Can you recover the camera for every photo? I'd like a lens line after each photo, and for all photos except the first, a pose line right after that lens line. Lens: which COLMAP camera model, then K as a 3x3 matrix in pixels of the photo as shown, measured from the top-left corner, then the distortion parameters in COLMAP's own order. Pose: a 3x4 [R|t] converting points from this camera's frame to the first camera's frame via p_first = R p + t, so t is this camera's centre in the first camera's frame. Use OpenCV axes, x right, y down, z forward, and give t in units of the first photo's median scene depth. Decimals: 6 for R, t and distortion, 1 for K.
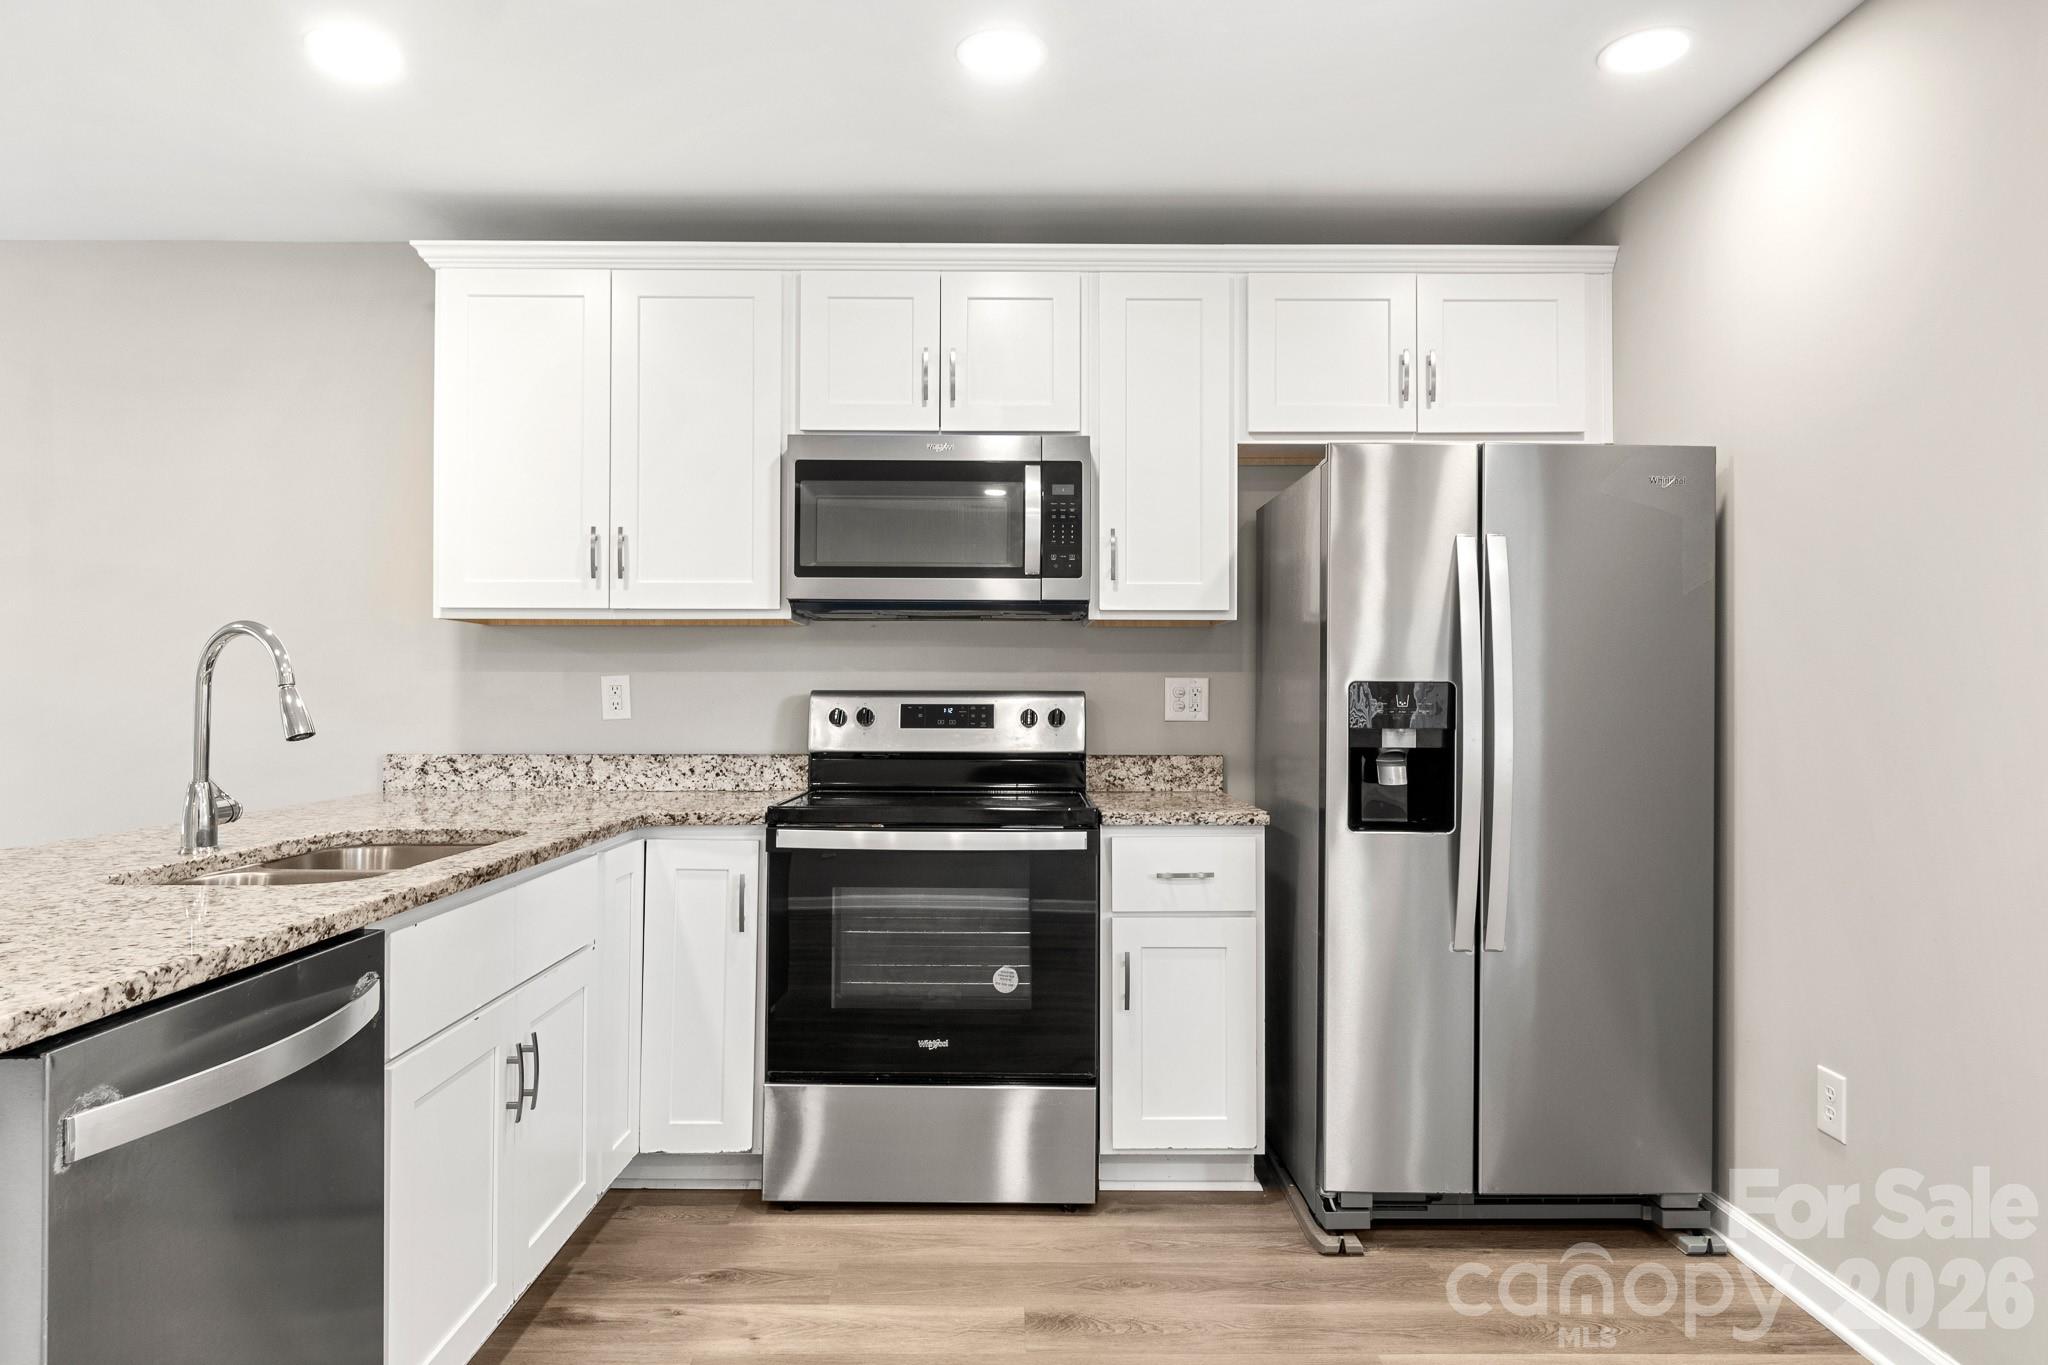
lens RADIAL K [[1239.5, 0, 1002.0], [0, 1239.5, 683.3], [0, 0, 1]] dist [0.004366, -0.003394]
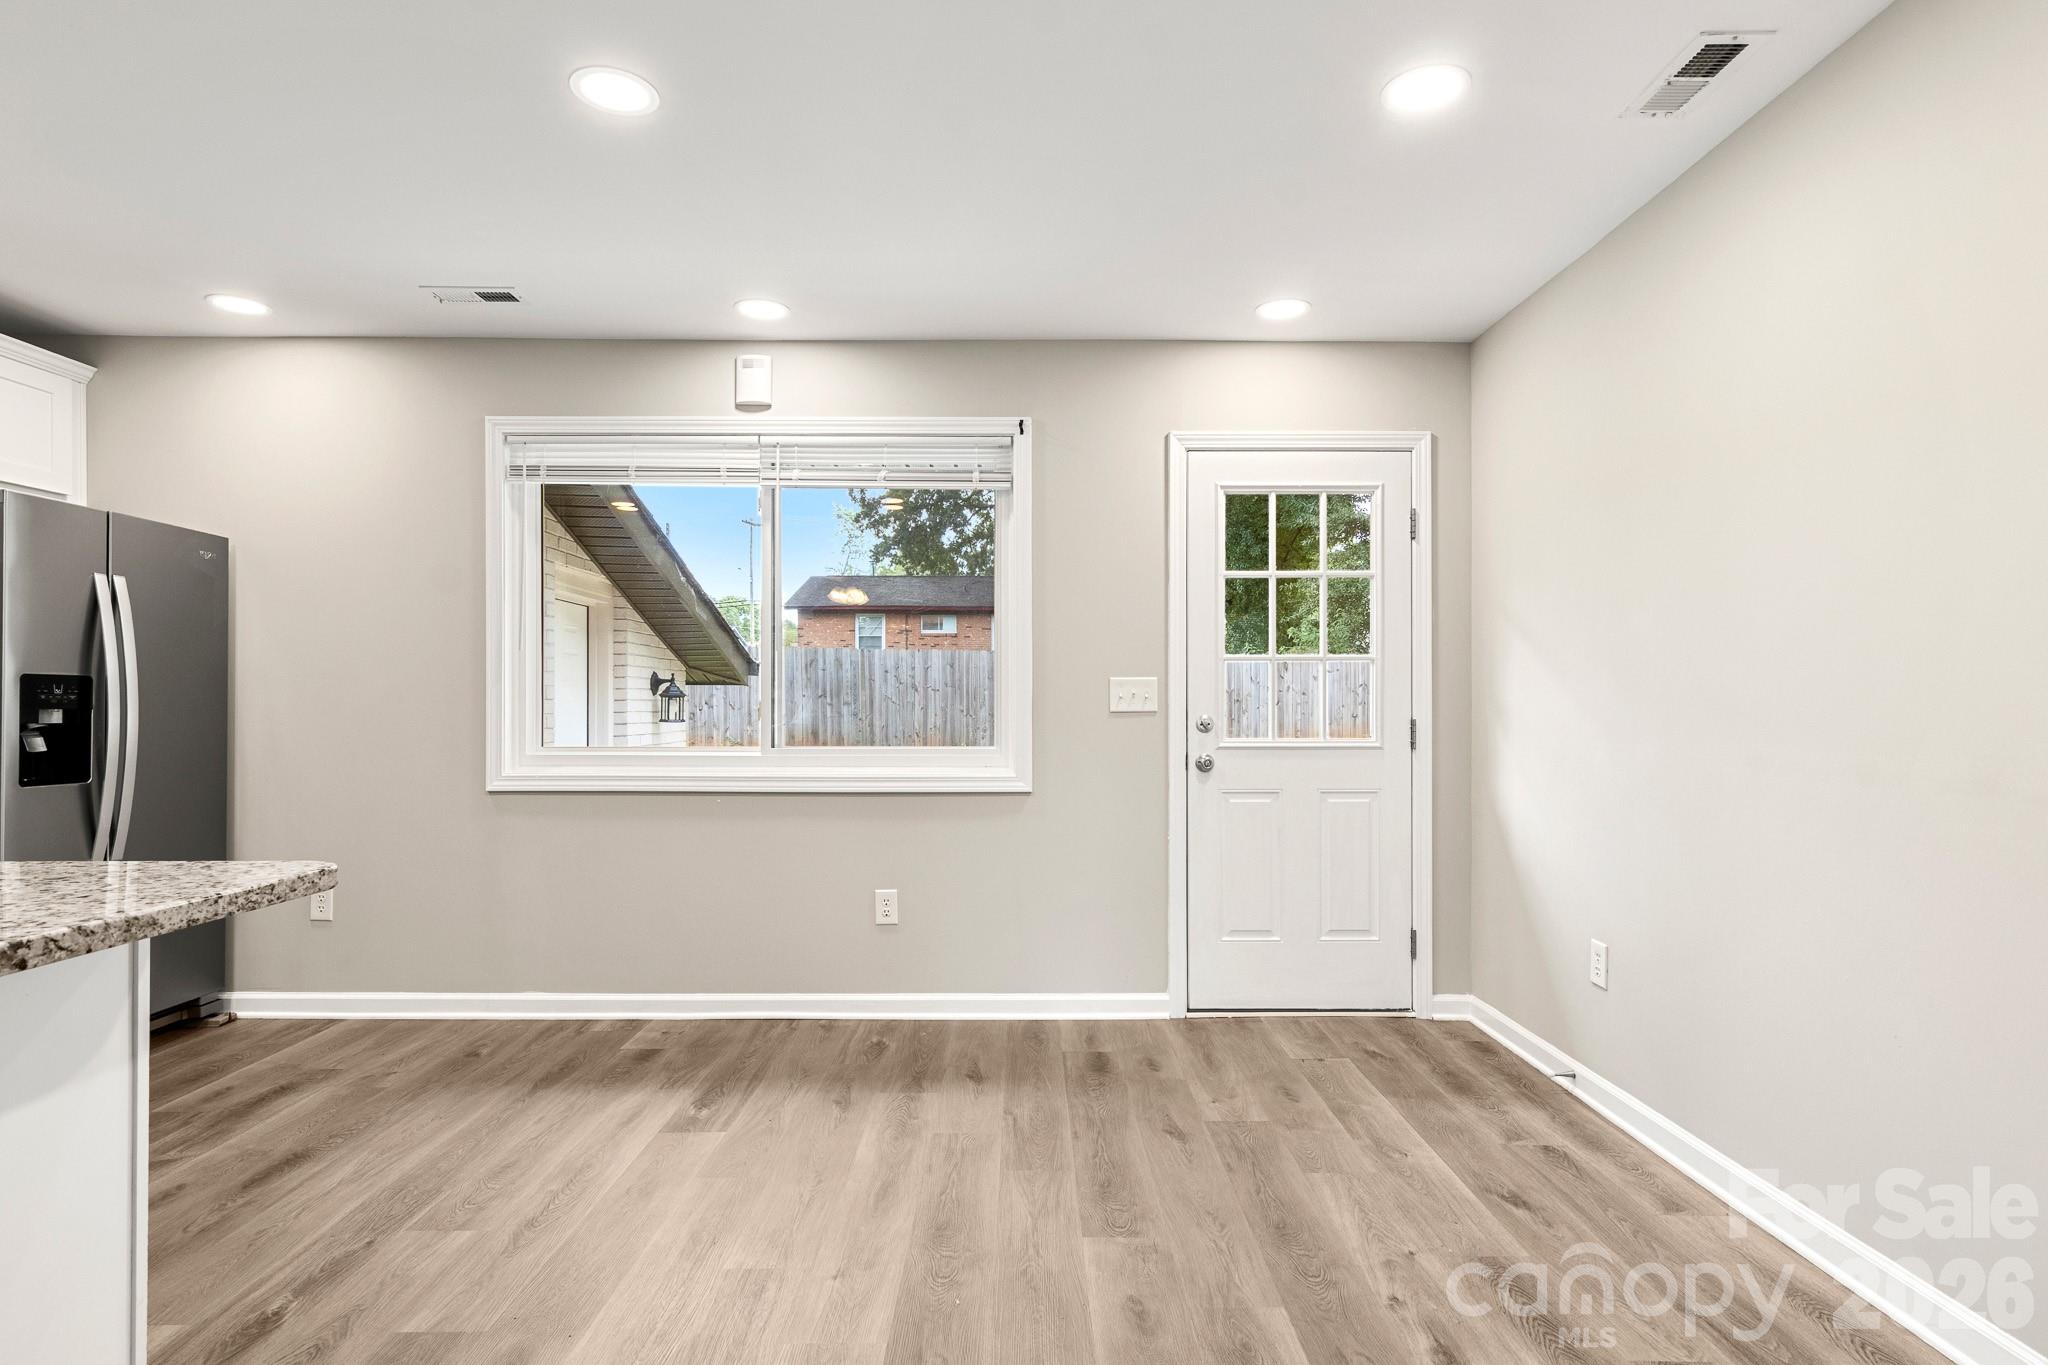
lens RADIAL K [[1047.7, 0, 1023.3], [0, 1047.7, 717.0], [0, 0, 1]] dist [-0.001755, -0.000412]
pose [[0.001385, -0.008610, 0.999962, -0.684361], [-0.015024, 0.999850, 0.008630, 0.016015], [-0.999886, -0.015035, 0.001256, -0.055453]]
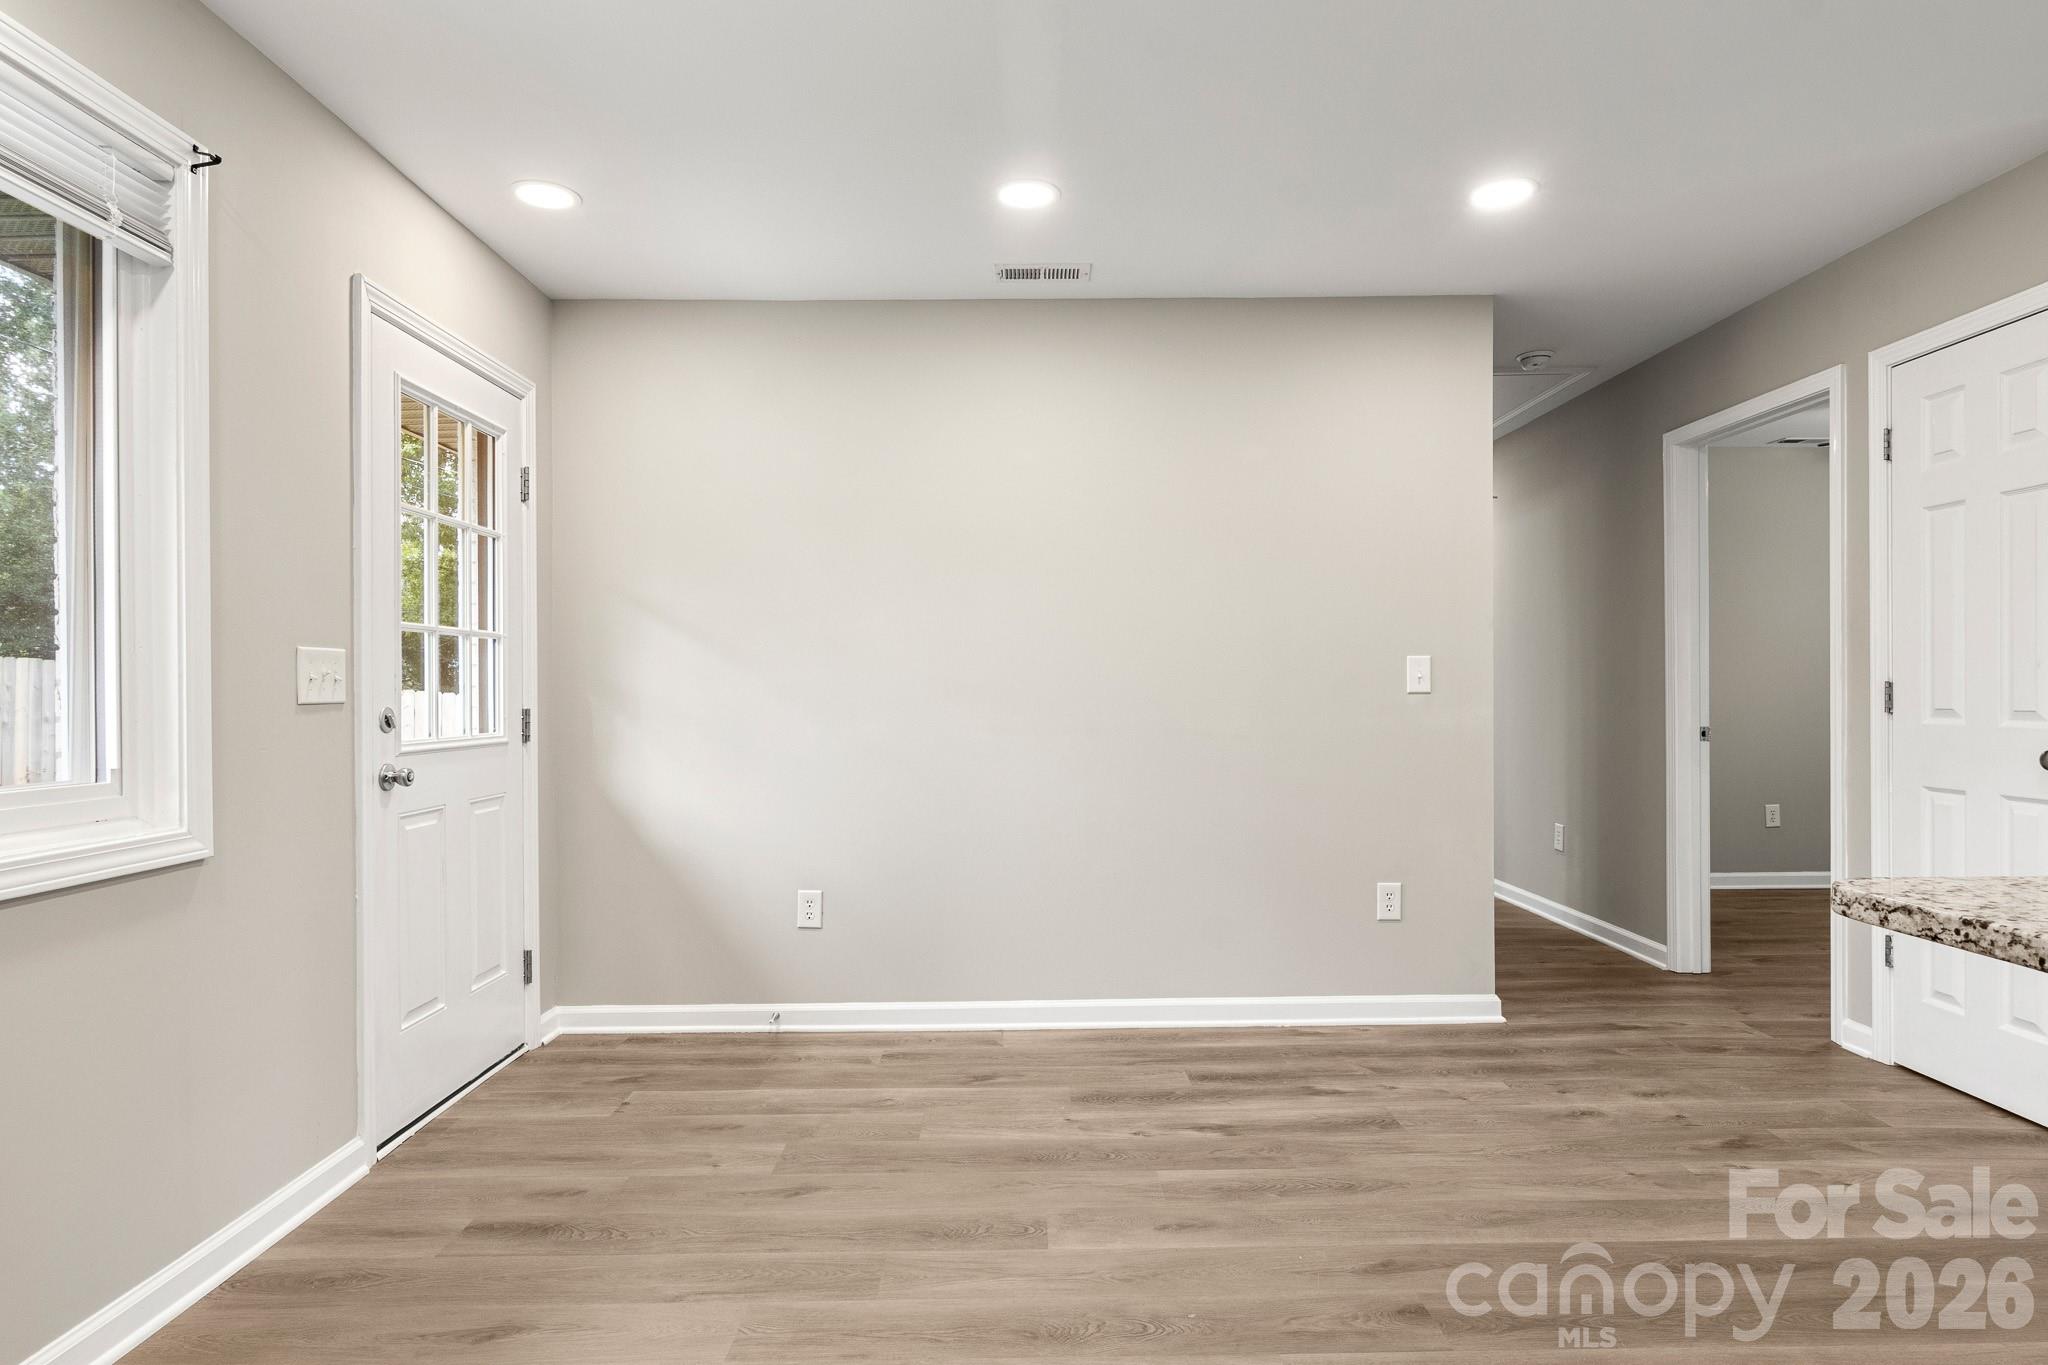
lens RADIAL K [[1151.4, 0, 1003.3], [0, 1151.4, 685.3], [0, 0, 1]] dist [-0.011251, 0.006138]
pose [[-0.999975, 0.004067, -0.005713, 0.029124], [0.004147, 0.999894, -0.013934, 0.019425], [0.005656, -0.013957, -0.999887, 0.625192]]
